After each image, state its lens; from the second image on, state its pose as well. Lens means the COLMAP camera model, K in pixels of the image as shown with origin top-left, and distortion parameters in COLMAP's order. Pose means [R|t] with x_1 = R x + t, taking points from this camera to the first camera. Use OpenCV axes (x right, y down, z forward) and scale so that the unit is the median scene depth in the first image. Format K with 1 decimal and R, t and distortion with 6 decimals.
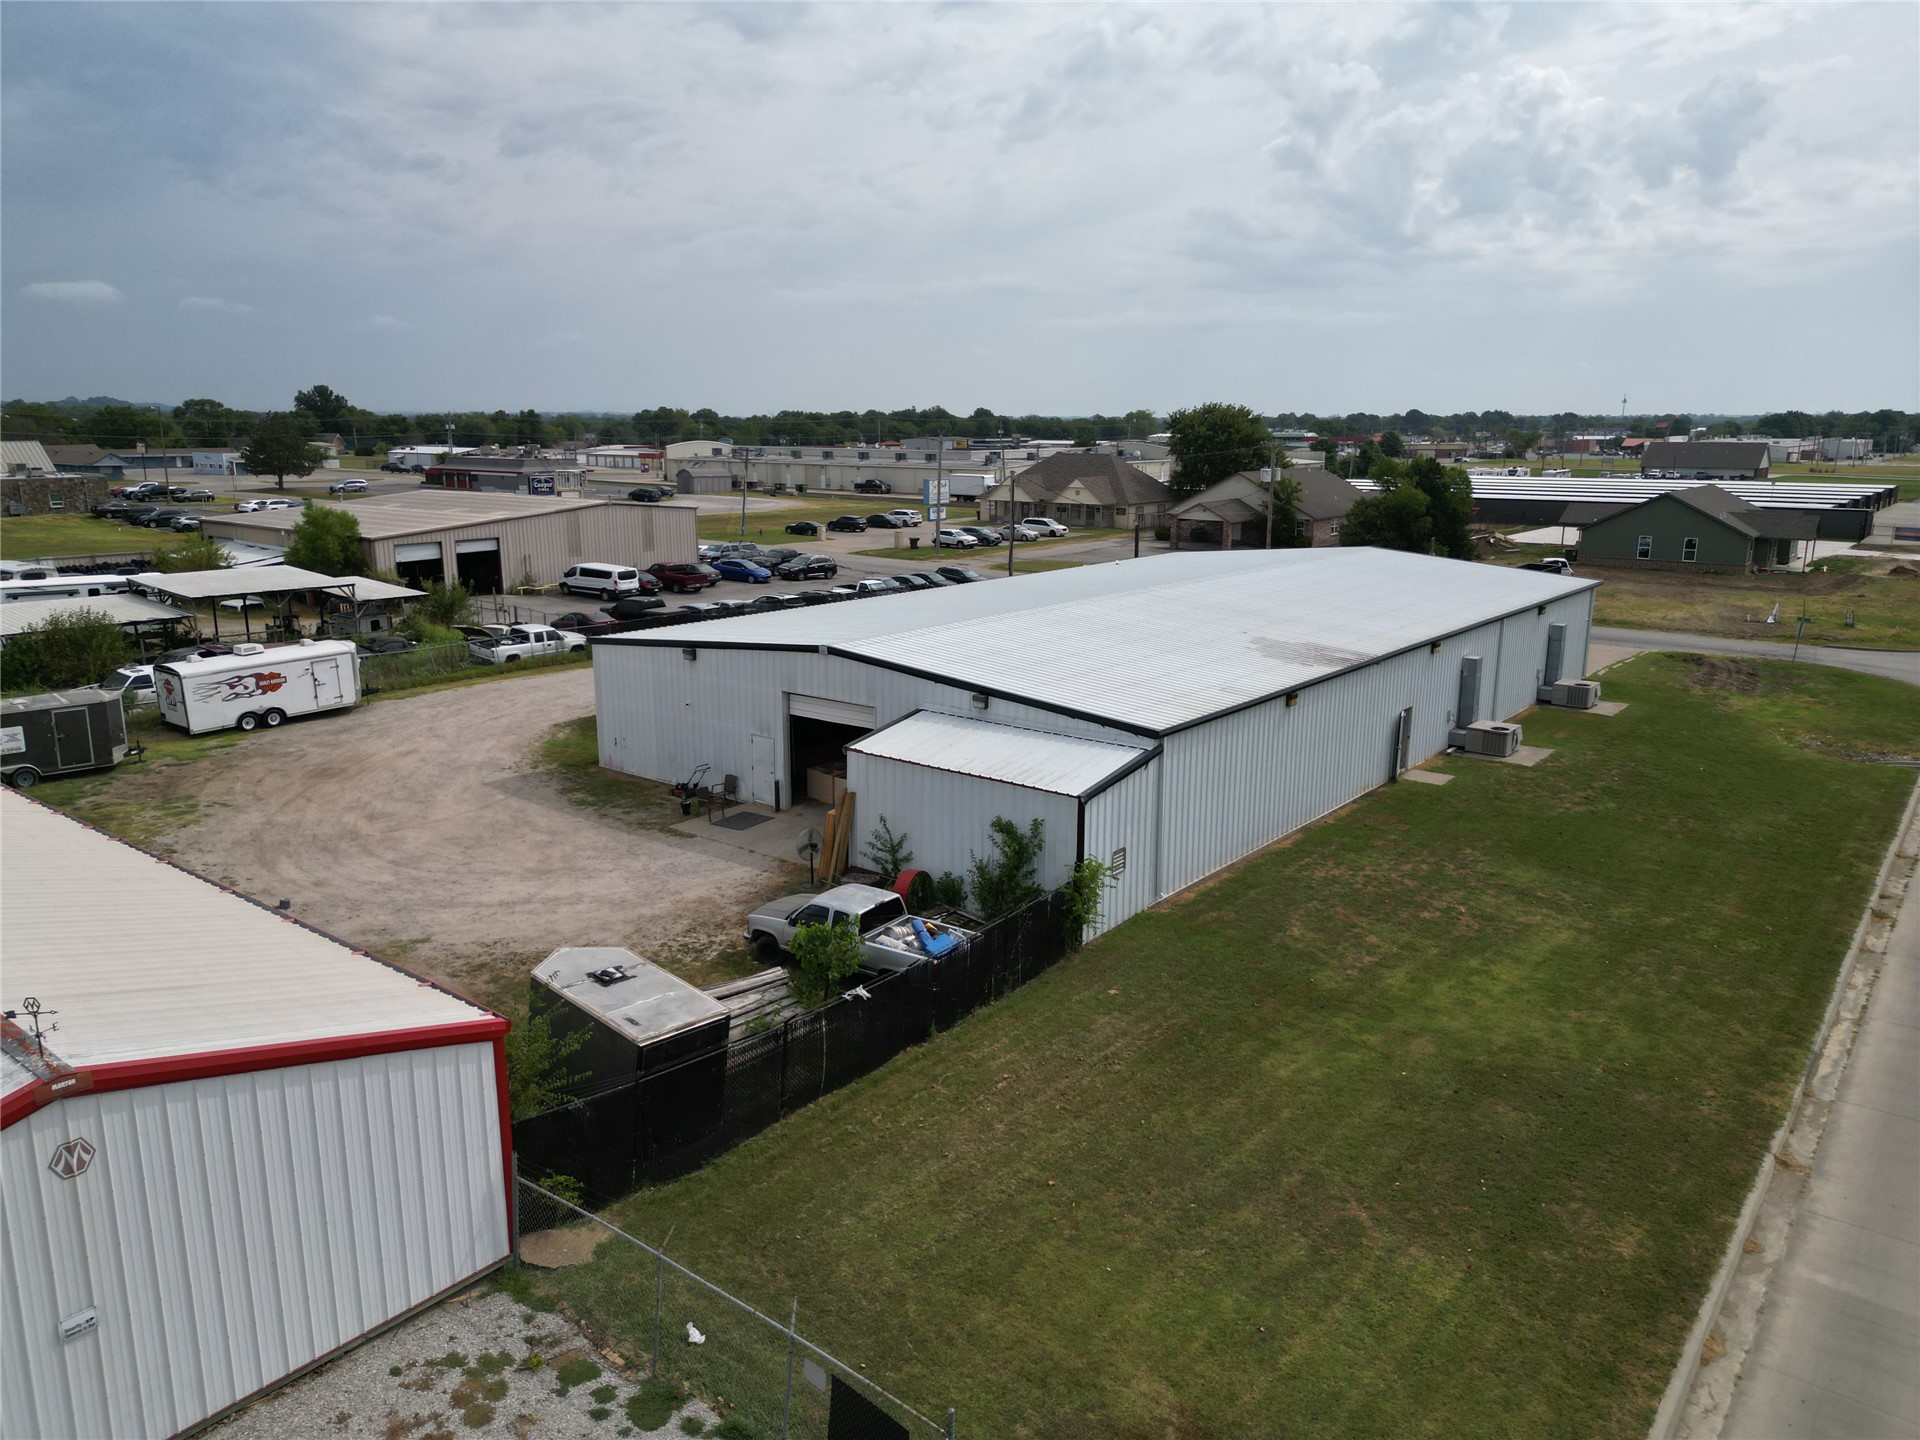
lens RADIAL K [[1344.5, 0, 955.2], [0, 1344.5, 716.0], [0, 0, 1]] dist [0.063658, -0.061524]
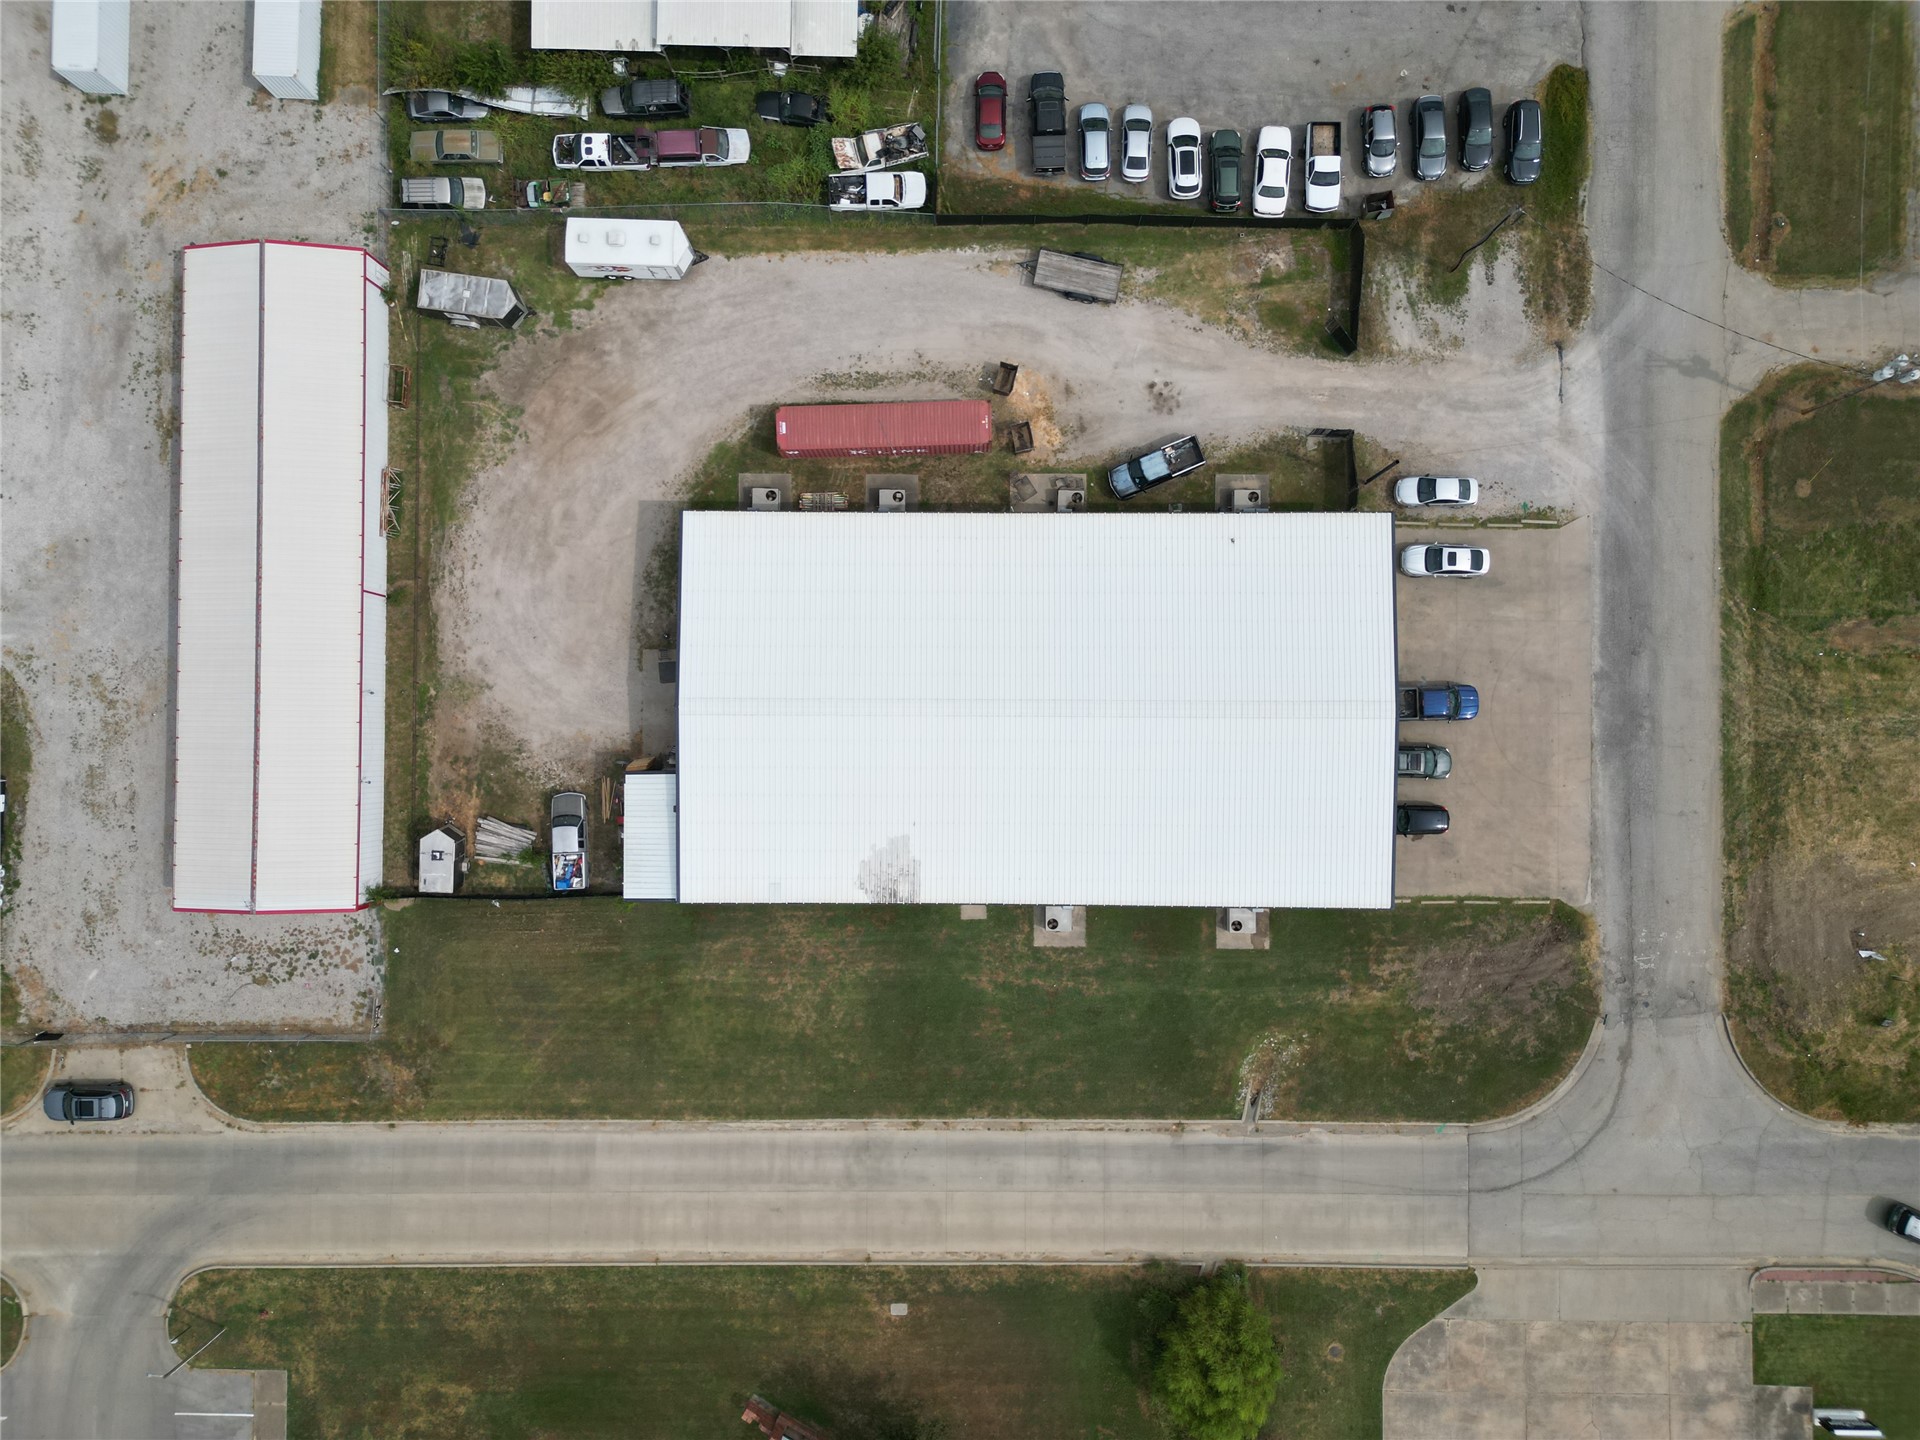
lens RADIAL K [[1347.7, 0, 952.4], [0, 1347.7, 713.6], [0, 0, 1]] dist [0.057704, -0.053272]
pose [[0.620733, 0.783713, -0.022004, 0.221516], [-0.156104, 0.151047, 0.976123, -2.214052], [0.768324, -0.602477, 0.216100, 0.974113]]
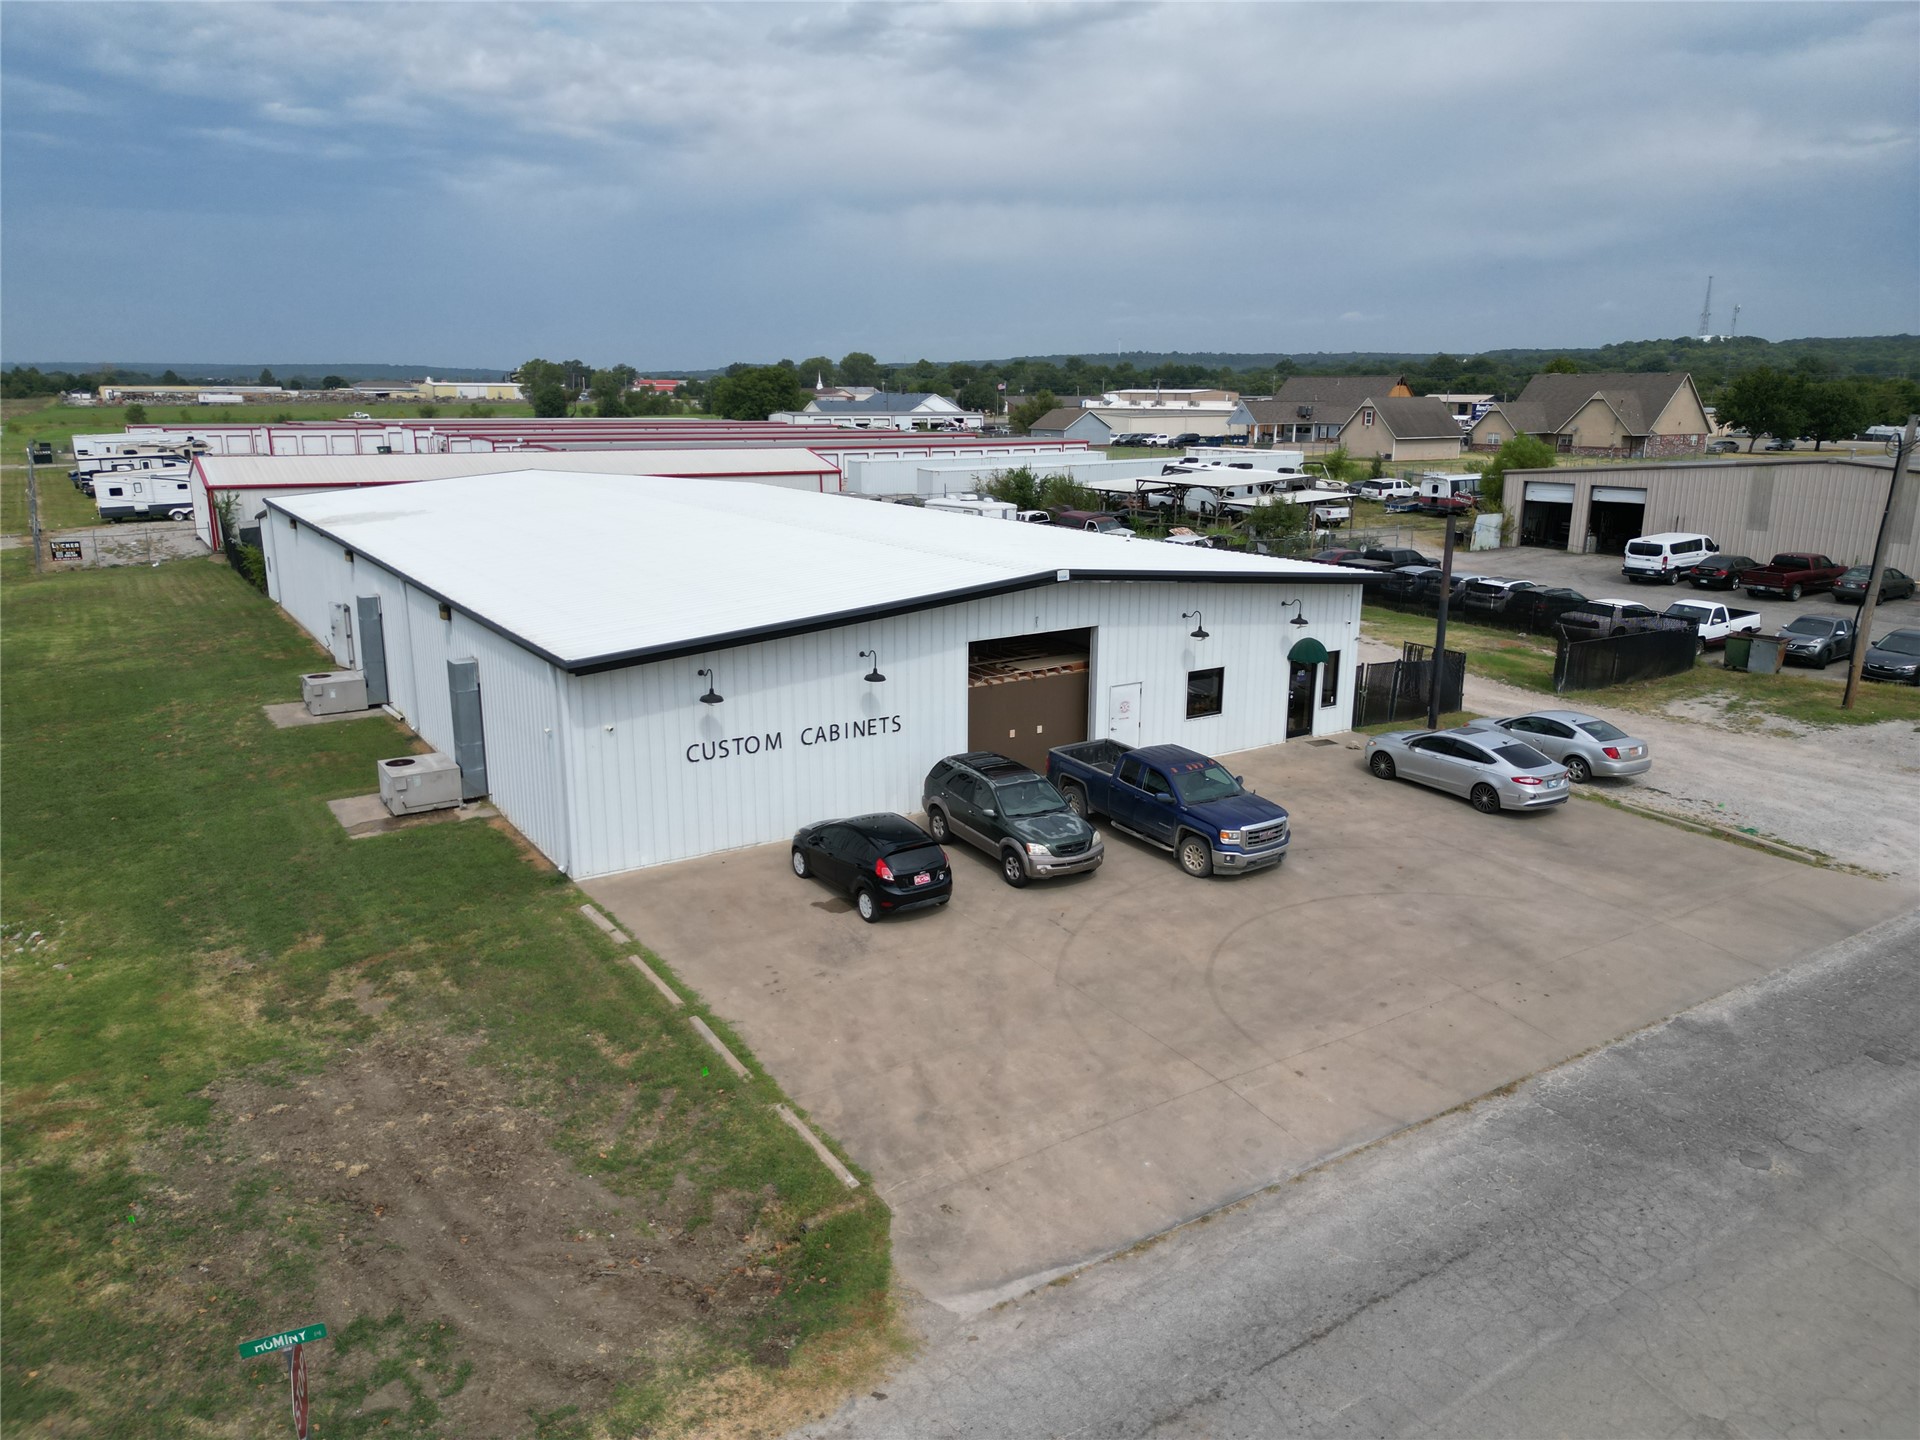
lens RADIAL K [[1344.5, 0, 955.2], [0, 1344.5, 716.0], [0, 0, 1]] dist [0.063658, -0.061524]
pose [[-0.312323, 0.221013, -0.923909, 1.432957], [-0.209438, 0.932610, 0.293894, -0.395119], [0.926601, 0.285292, -0.244987, 2.149224]]
